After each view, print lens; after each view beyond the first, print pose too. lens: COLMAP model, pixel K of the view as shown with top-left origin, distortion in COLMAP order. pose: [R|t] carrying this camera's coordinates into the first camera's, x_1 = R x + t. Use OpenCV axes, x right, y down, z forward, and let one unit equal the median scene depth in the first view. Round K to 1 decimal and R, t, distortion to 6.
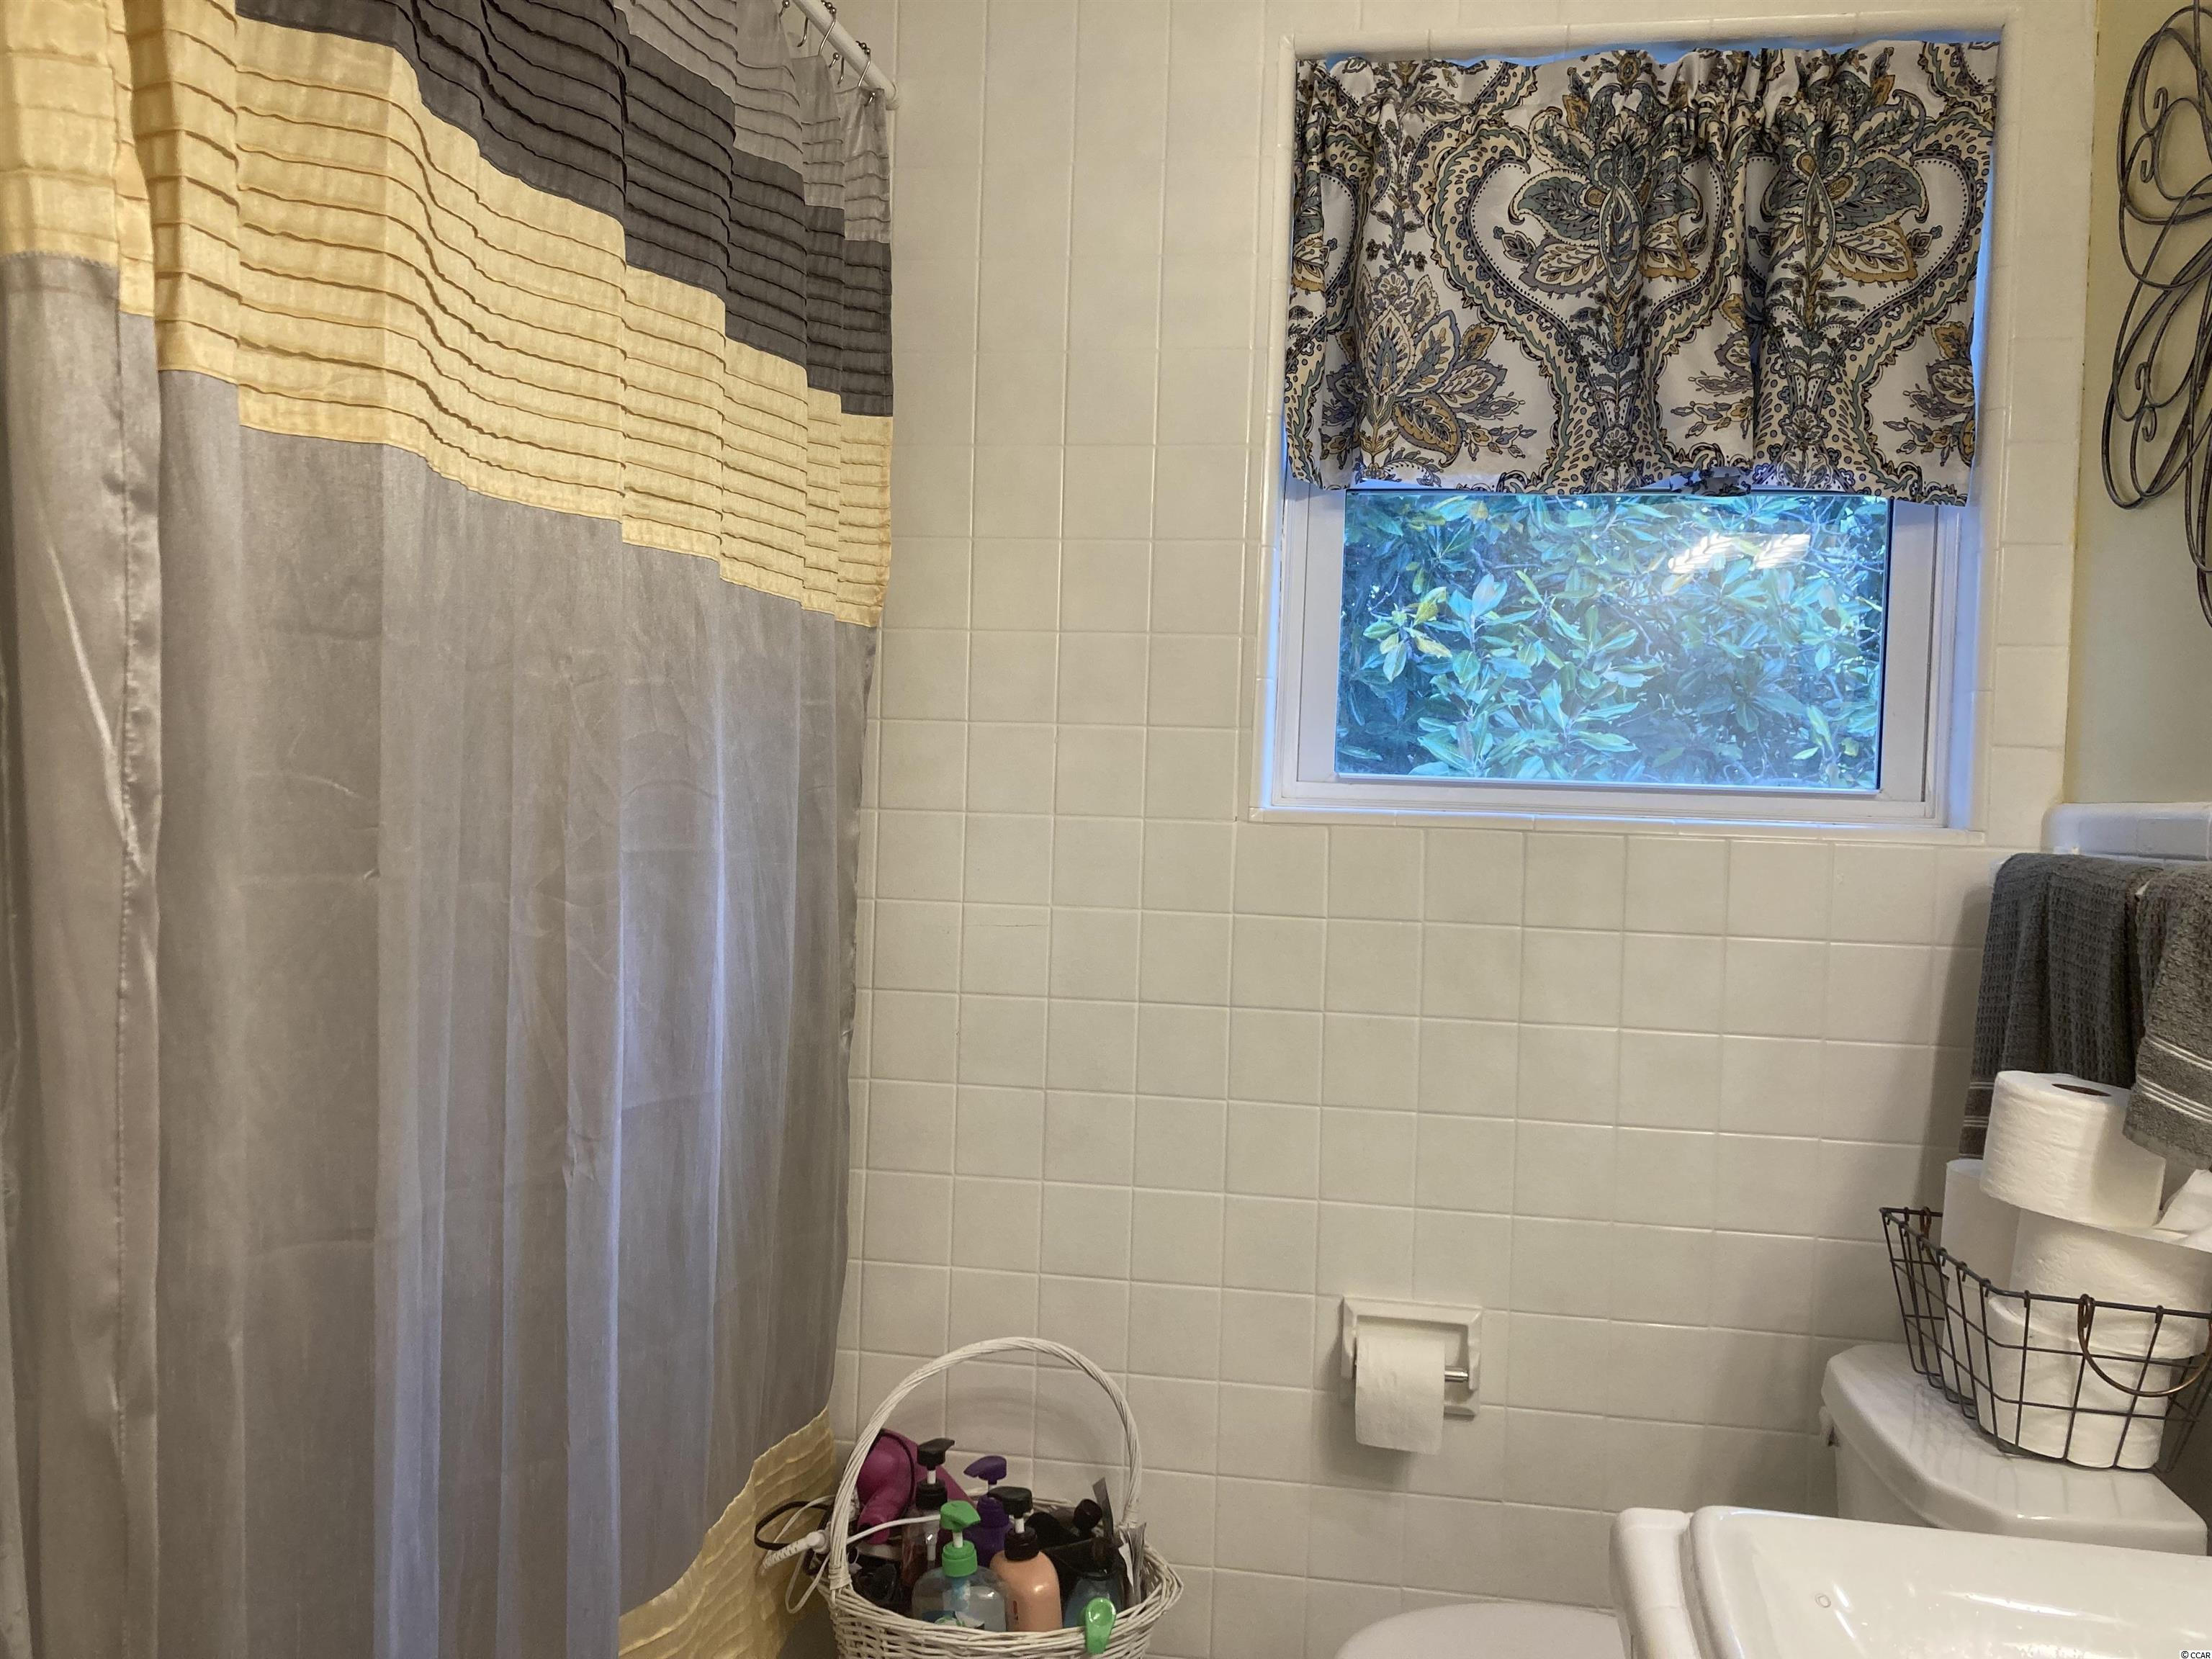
lens RADIAL K [[1791.3, 0, 1106.0], [0, 1791.3, 829.5], [0, 0, 1]] dist [0.023308, -0.015642]
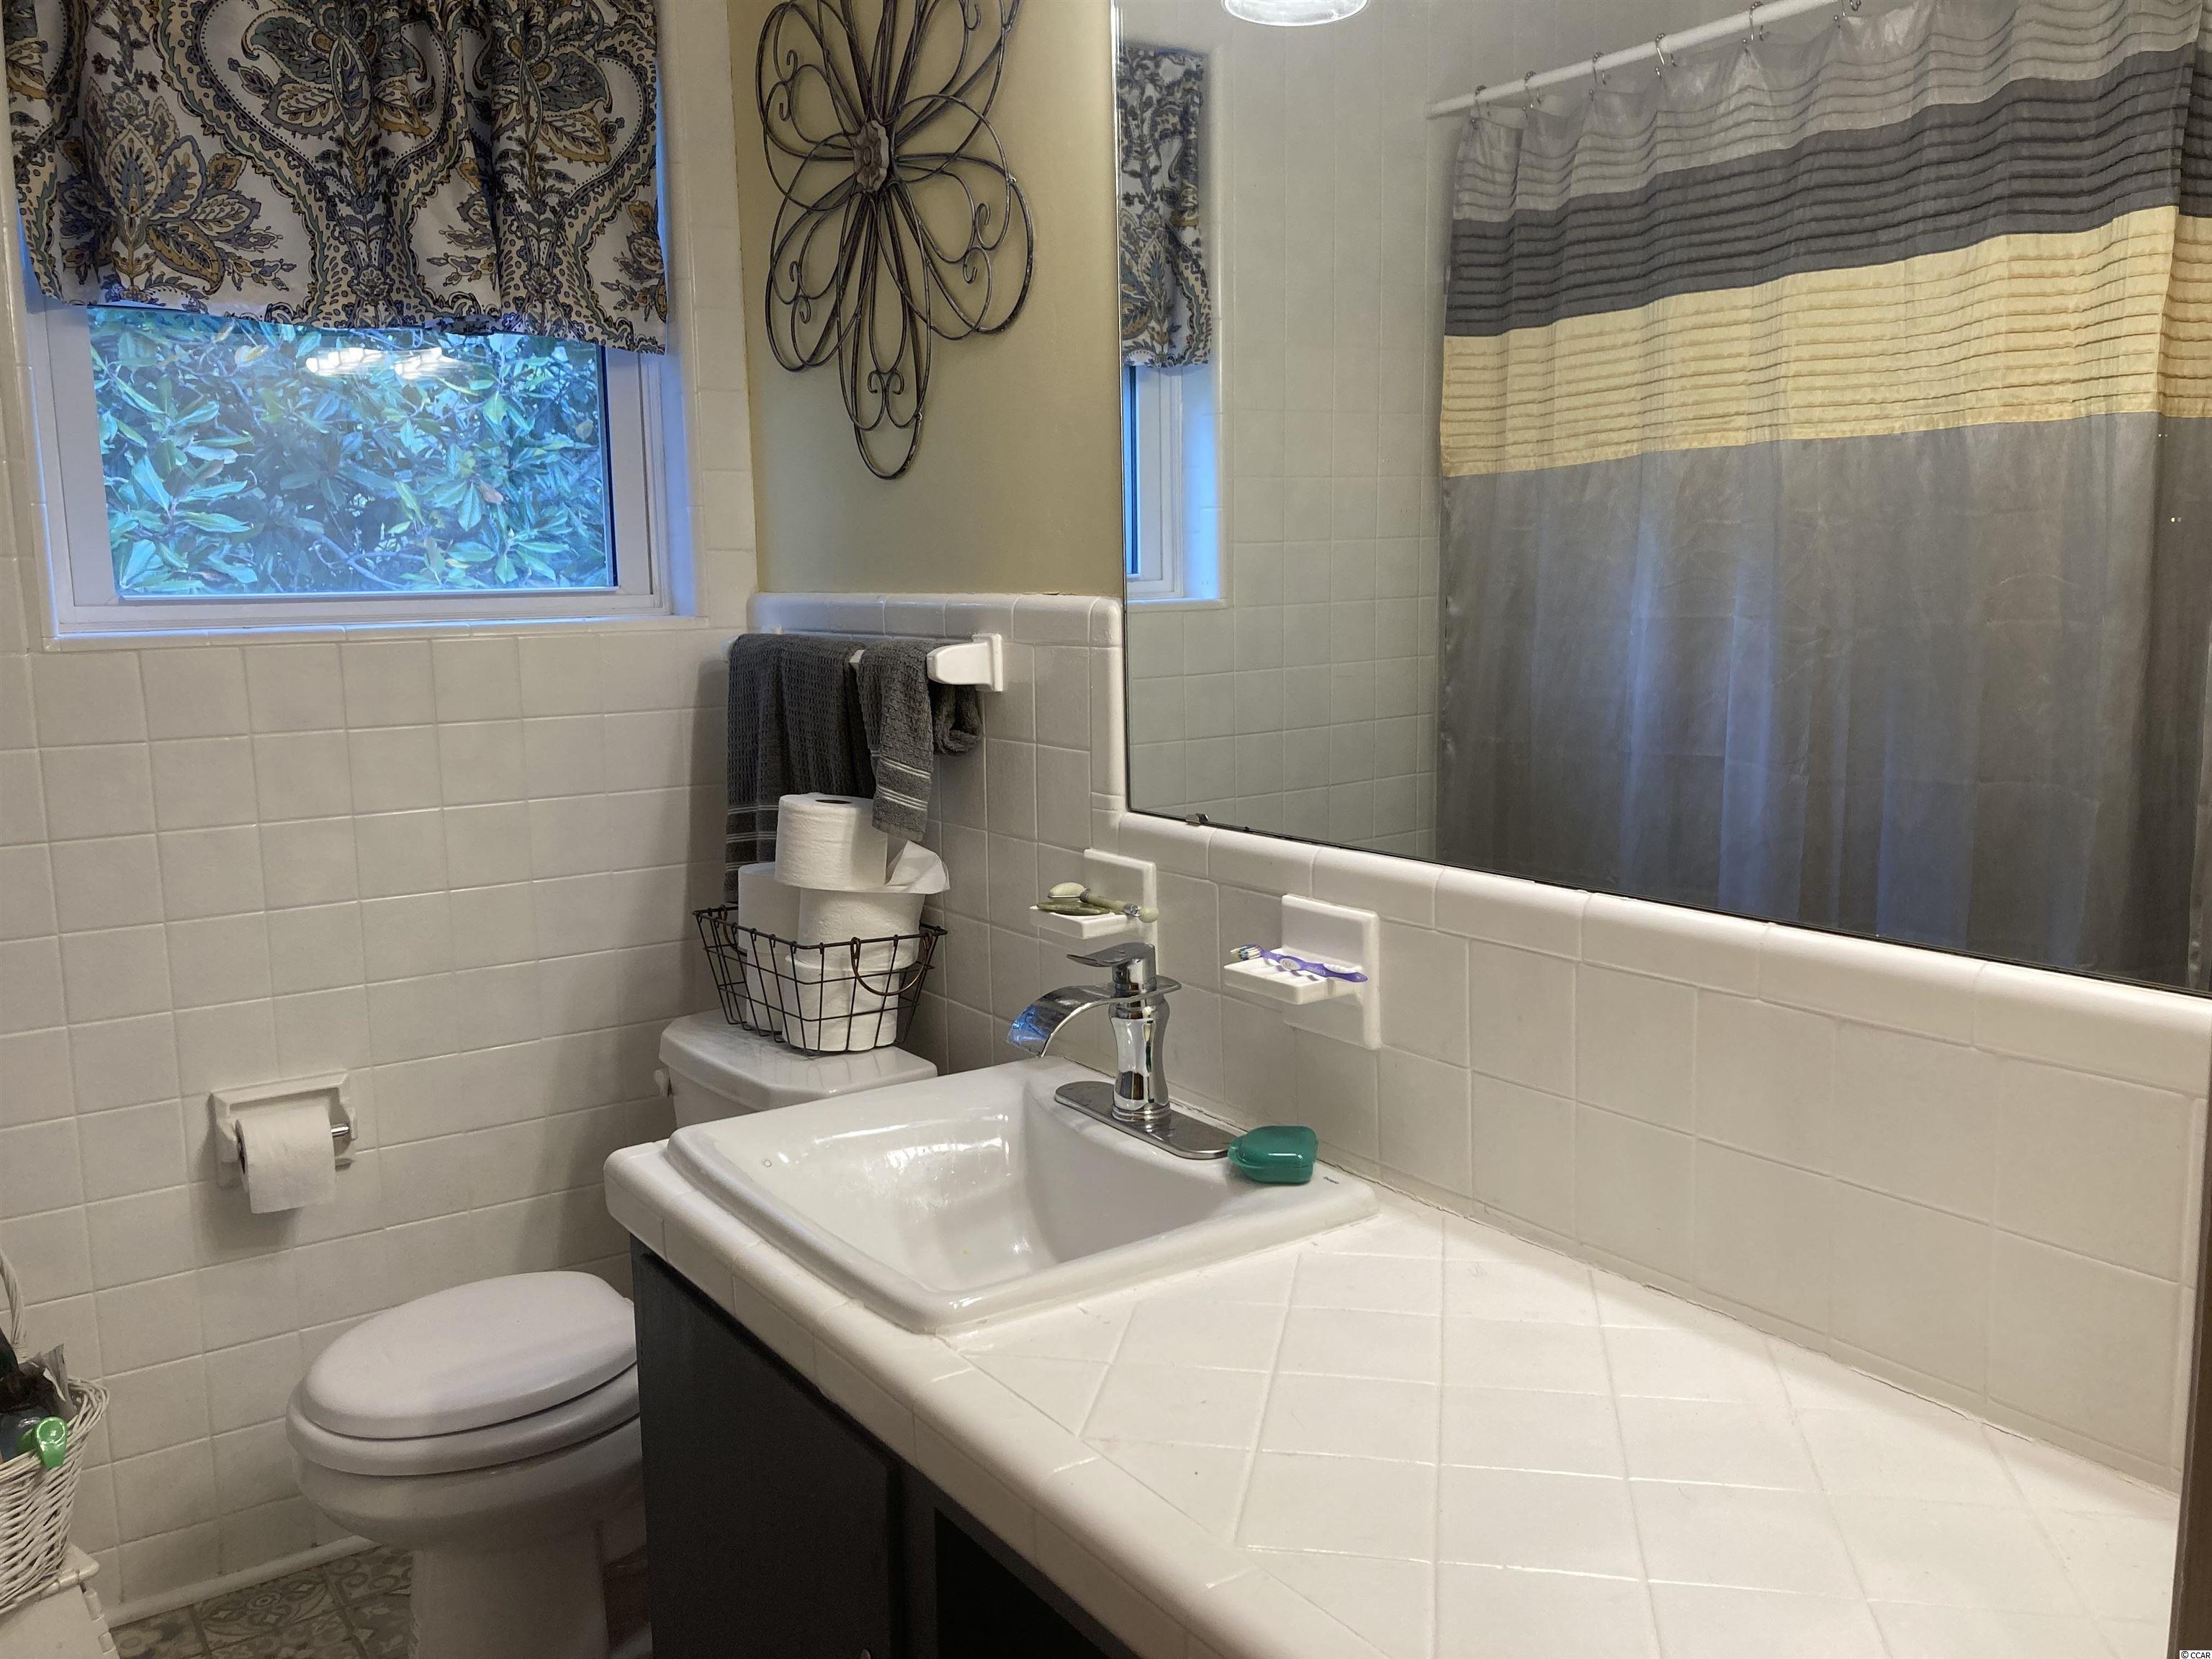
lens RADIAL K [[1738.7, 0, 1108.0], [0, 1738.7, 800.7], [0, 0, 1]] dist [0.016828, -0.011307]
pose [[0.722717, -0.136919, 0.677446, -0.161596], [0.056250, 0.988582, 0.139794, -0.025539], [-0.688851, -0.062925, 0.722167, -0.104516]]
